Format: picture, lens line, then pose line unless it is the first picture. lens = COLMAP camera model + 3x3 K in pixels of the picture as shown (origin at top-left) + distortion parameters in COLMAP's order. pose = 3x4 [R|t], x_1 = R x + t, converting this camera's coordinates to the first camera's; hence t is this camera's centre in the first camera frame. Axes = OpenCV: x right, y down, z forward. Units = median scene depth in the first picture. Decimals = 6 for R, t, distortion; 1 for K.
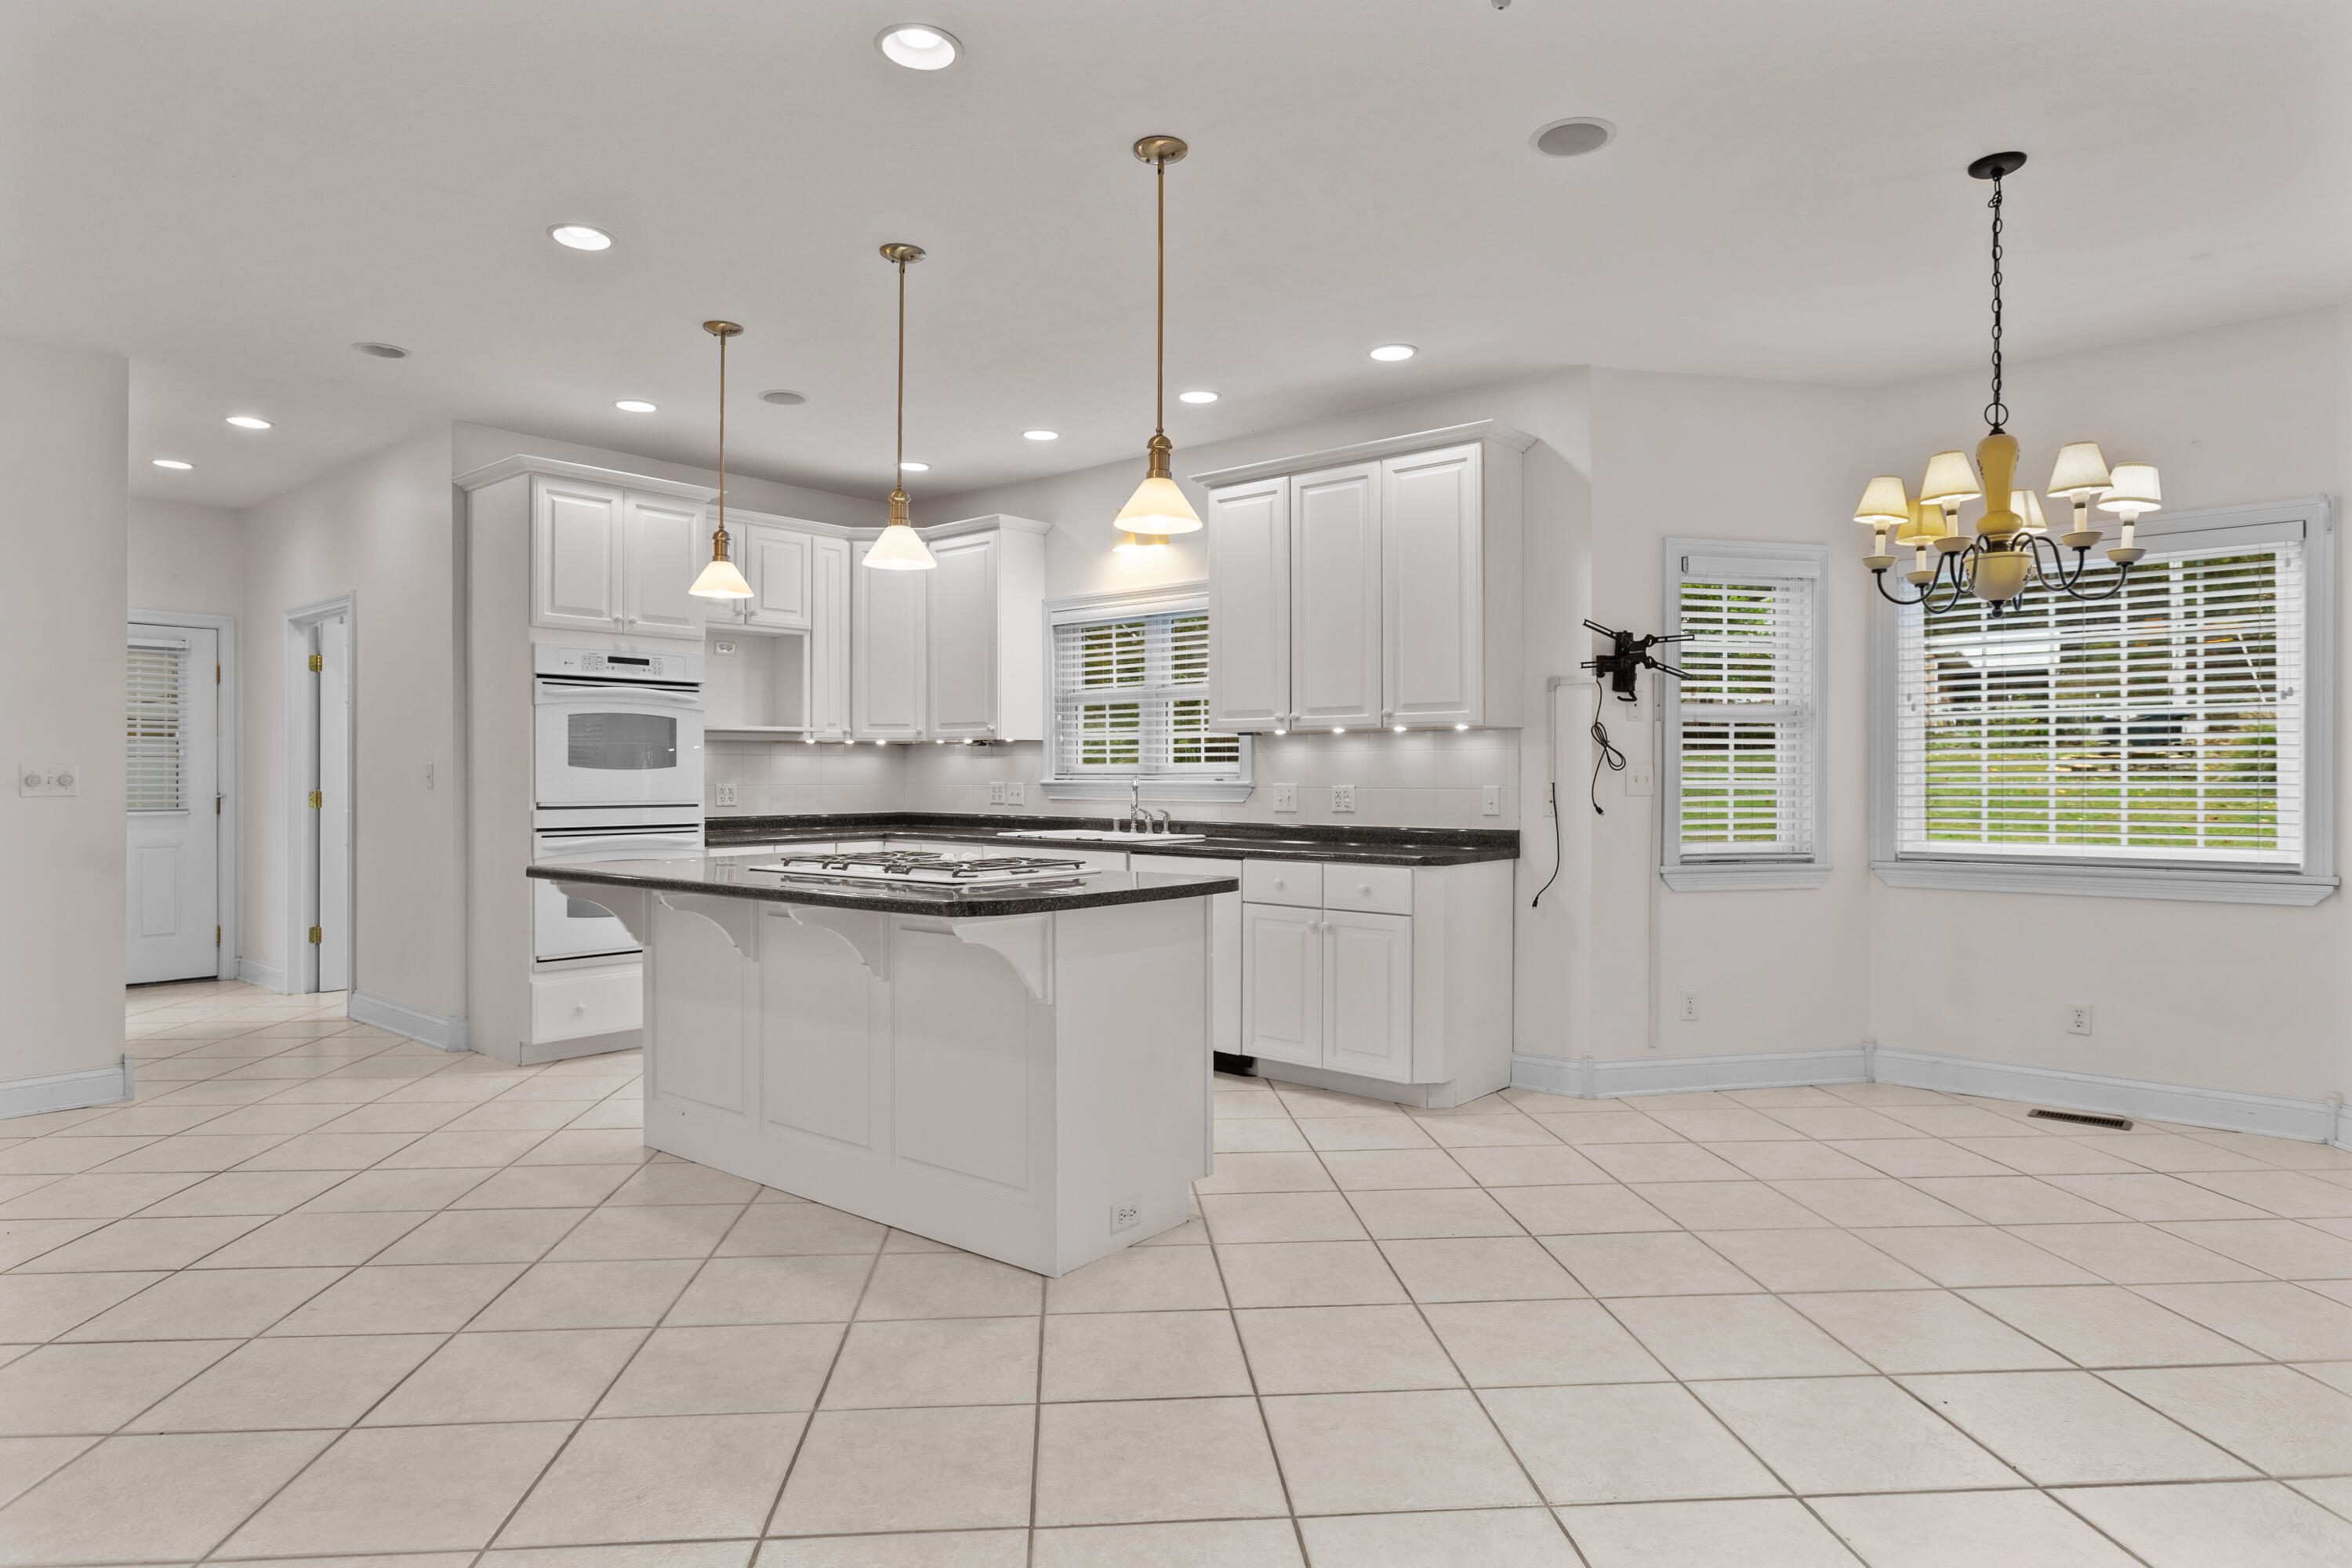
lens RADIAL K [[1337.0, 0, 1161.0], [0, 1337.0, 788.4], [0, 0, 1]] dist [-0.004803, 0.006867]
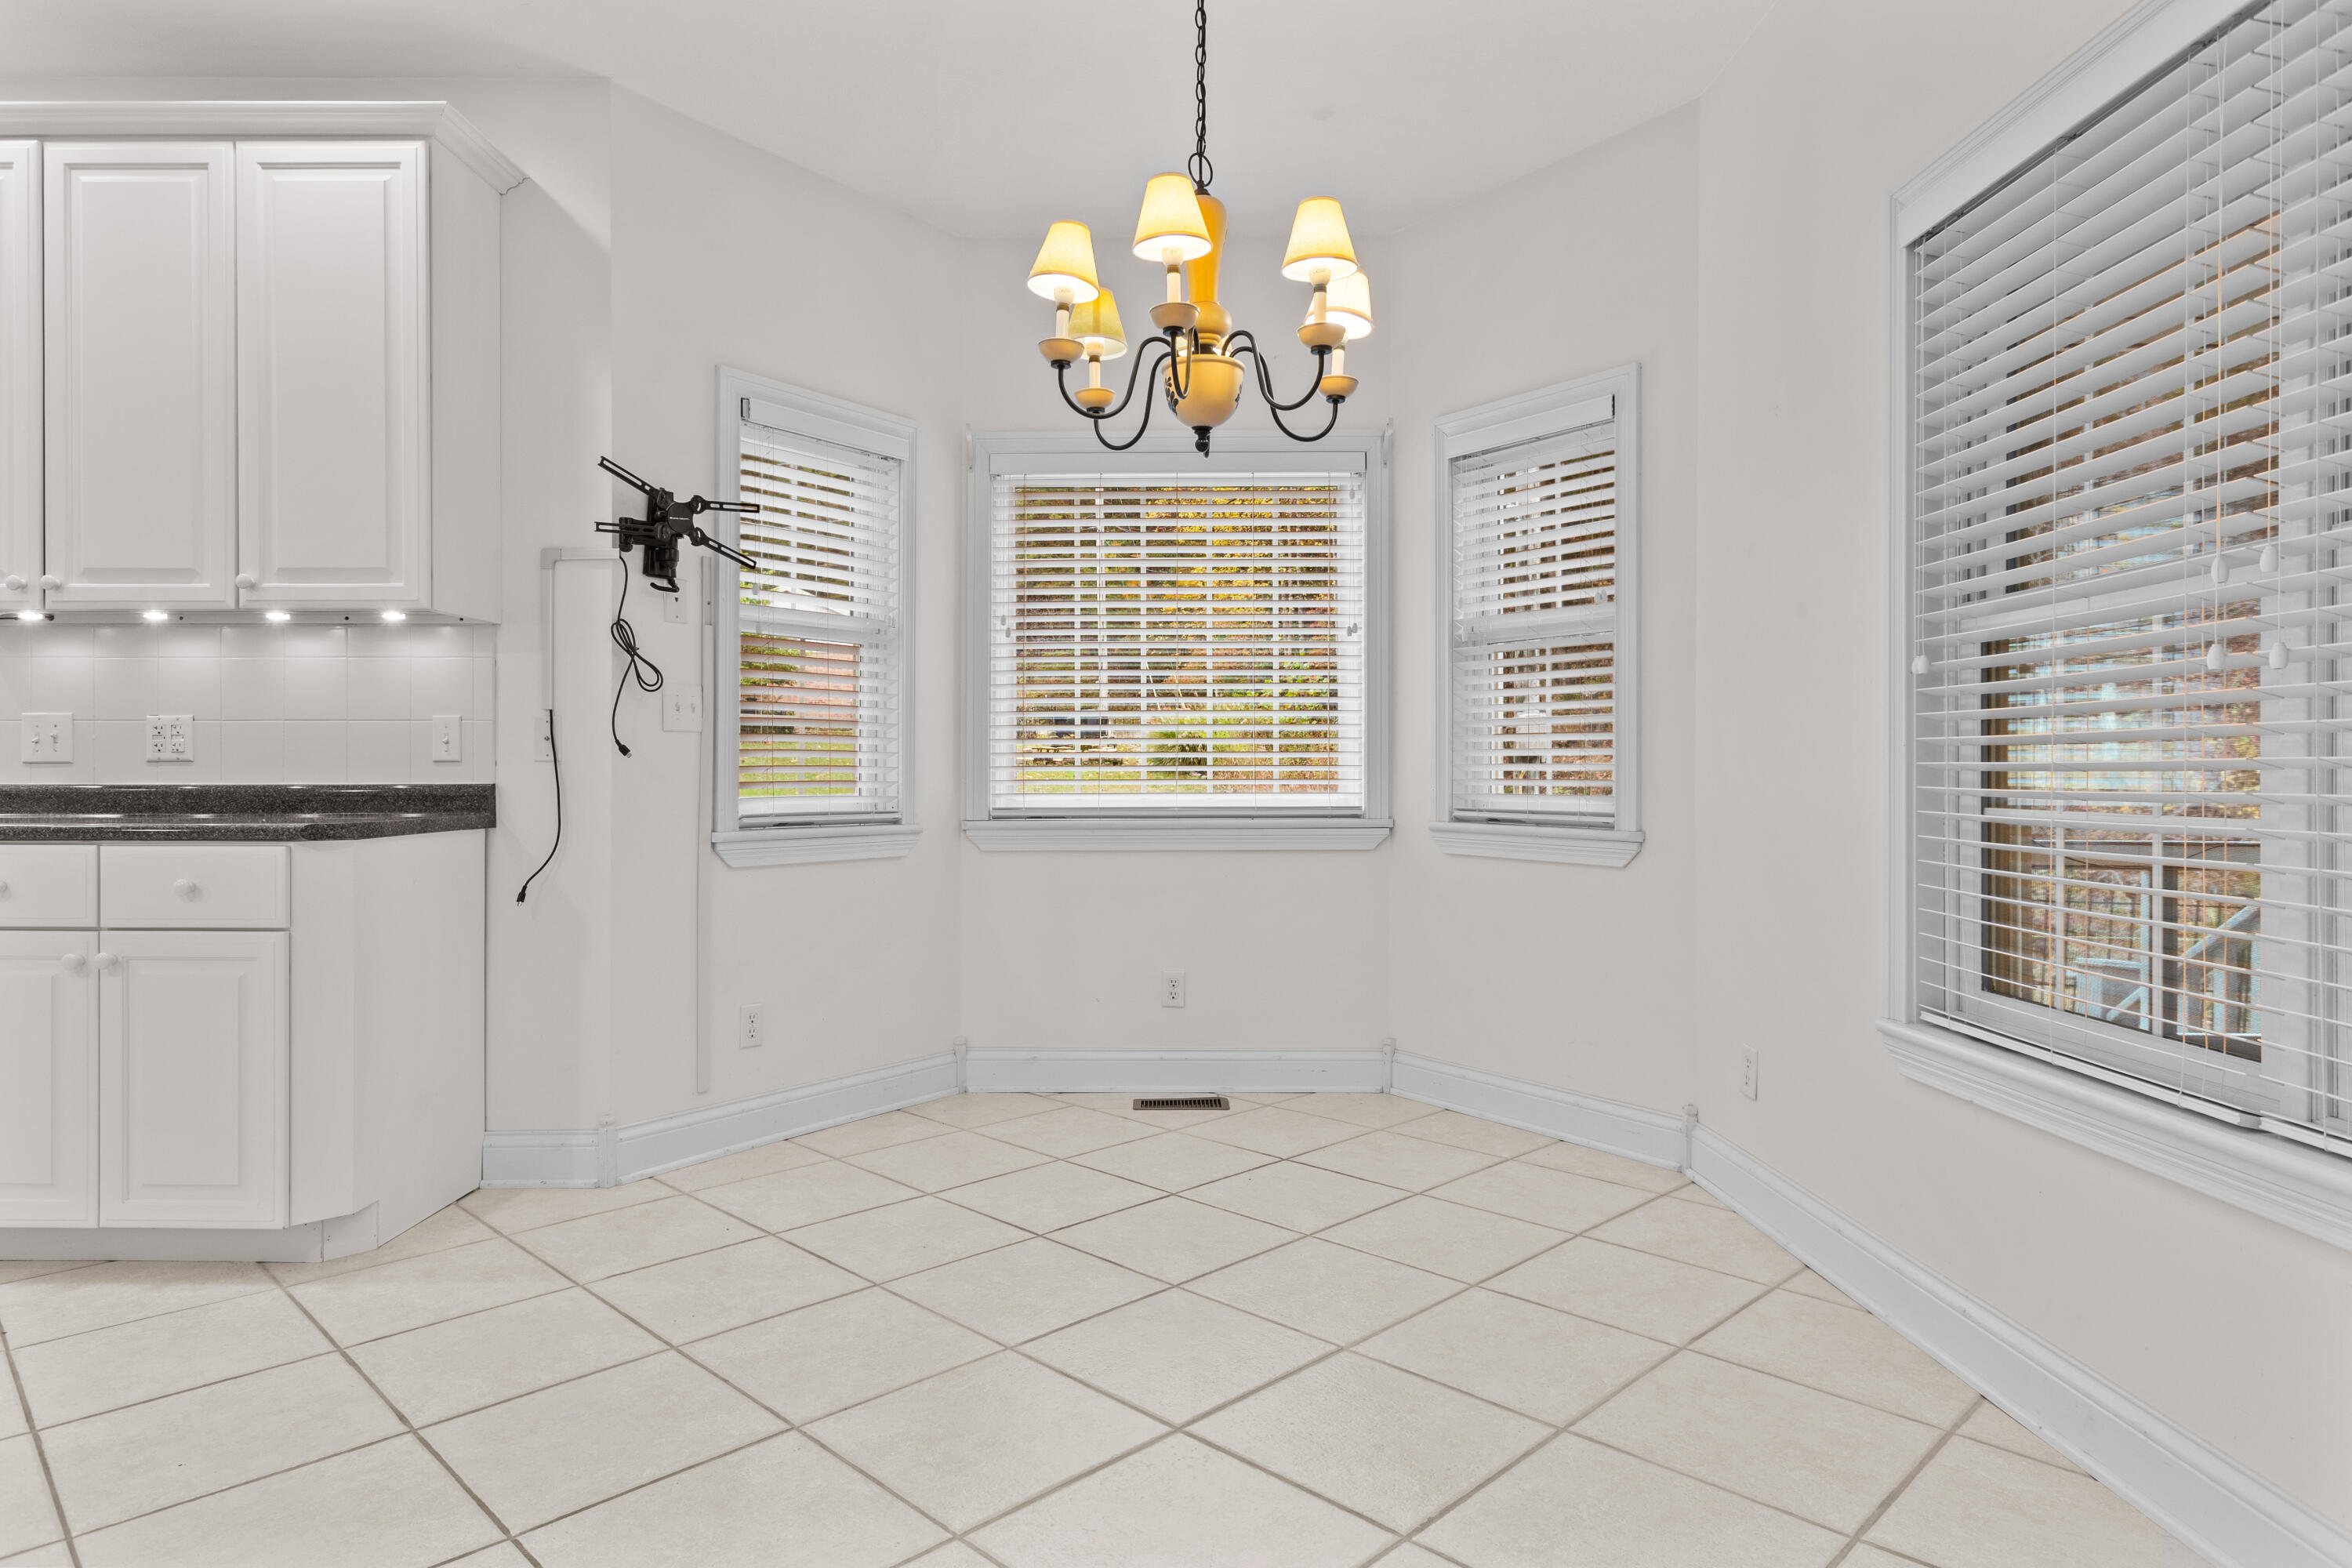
lens RADIAL K [[1337.0, 0, 1152.1], [0, 1337.0, 771.5], [0, 0, 1]] dist [-0.004803, 0.006867]
pose [[0.757817, 0.001952, 0.652465, 0.092523], [0.006289, 0.999927, -0.010296, 0.035358], [-0.652437, 0.011906, 0.757749, 0.322453]]
